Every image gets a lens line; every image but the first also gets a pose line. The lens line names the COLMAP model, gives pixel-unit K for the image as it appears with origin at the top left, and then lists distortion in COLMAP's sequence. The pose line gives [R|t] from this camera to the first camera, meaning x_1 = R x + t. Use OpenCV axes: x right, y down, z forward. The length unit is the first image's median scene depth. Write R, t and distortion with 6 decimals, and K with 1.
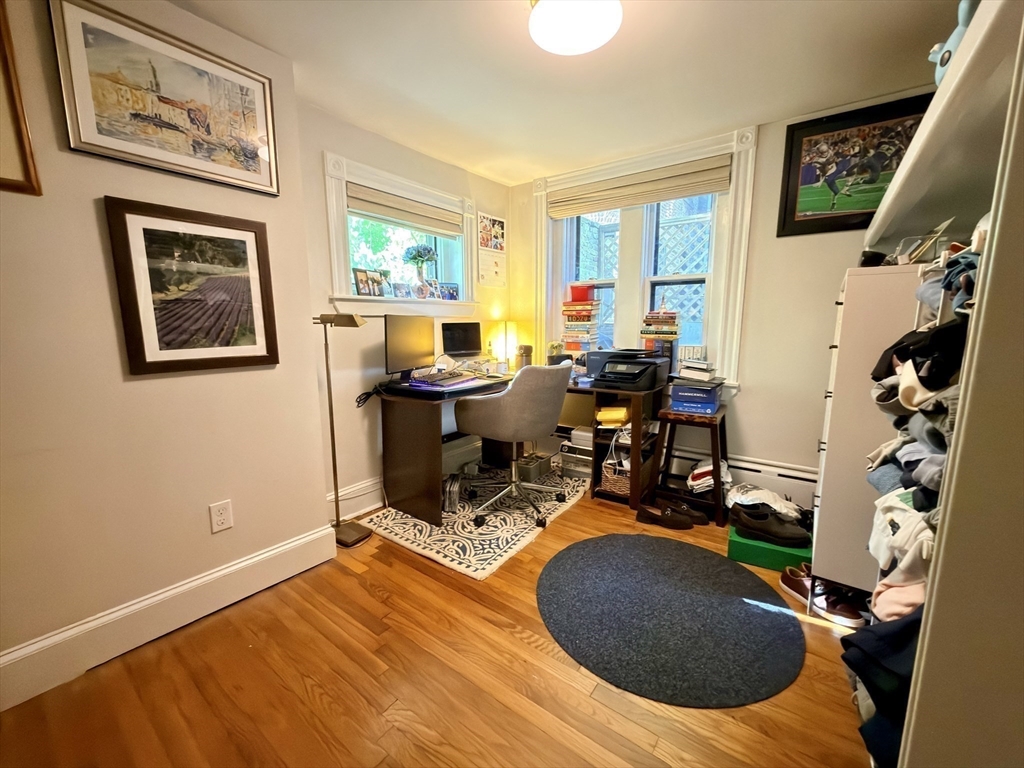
lens RADIAL K [[411.5, 0, 514.9], [0, 411.5, 385.3], [0, 0, 1]] dist [-0.000310, 0.000348]
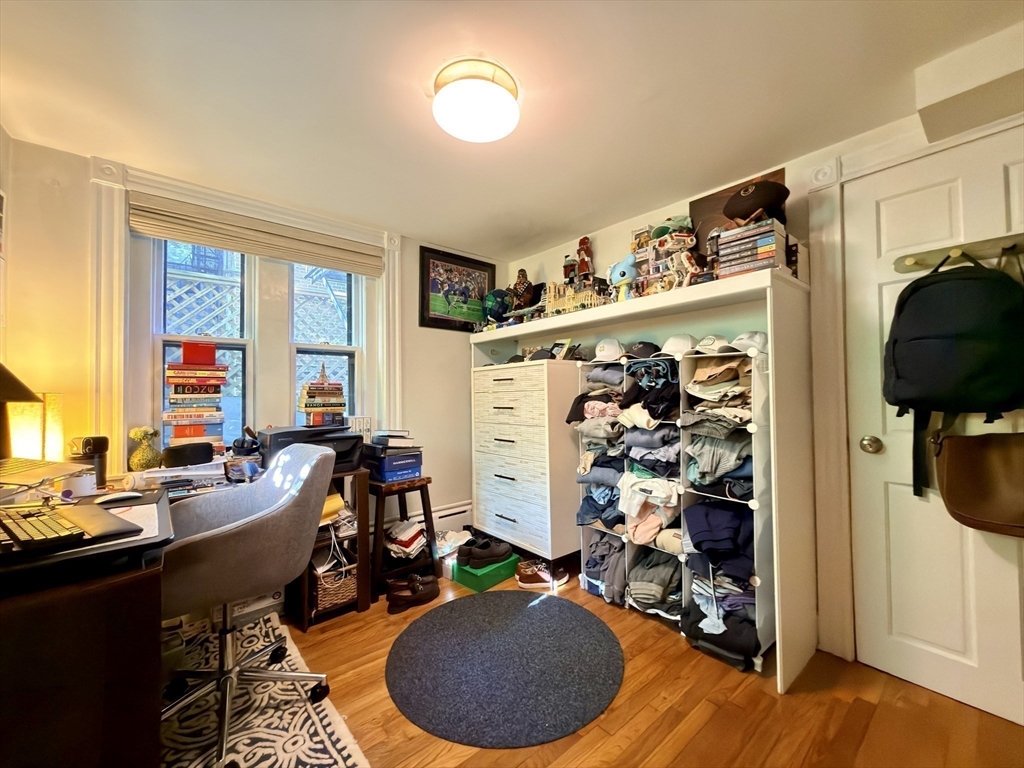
lens RADIAL K [[411.5, 0, 513.0], [0, 411.5, 385.0], [0, 0, 1]] dist [-0.000310, 0.000348]
pose [[0.236574, 0.022162, 0.971361, -0.494299], [0.160510, 0.985112, -0.061568, -0.057970], [-0.958264, 0.170478, 0.229494, 0.451502]]
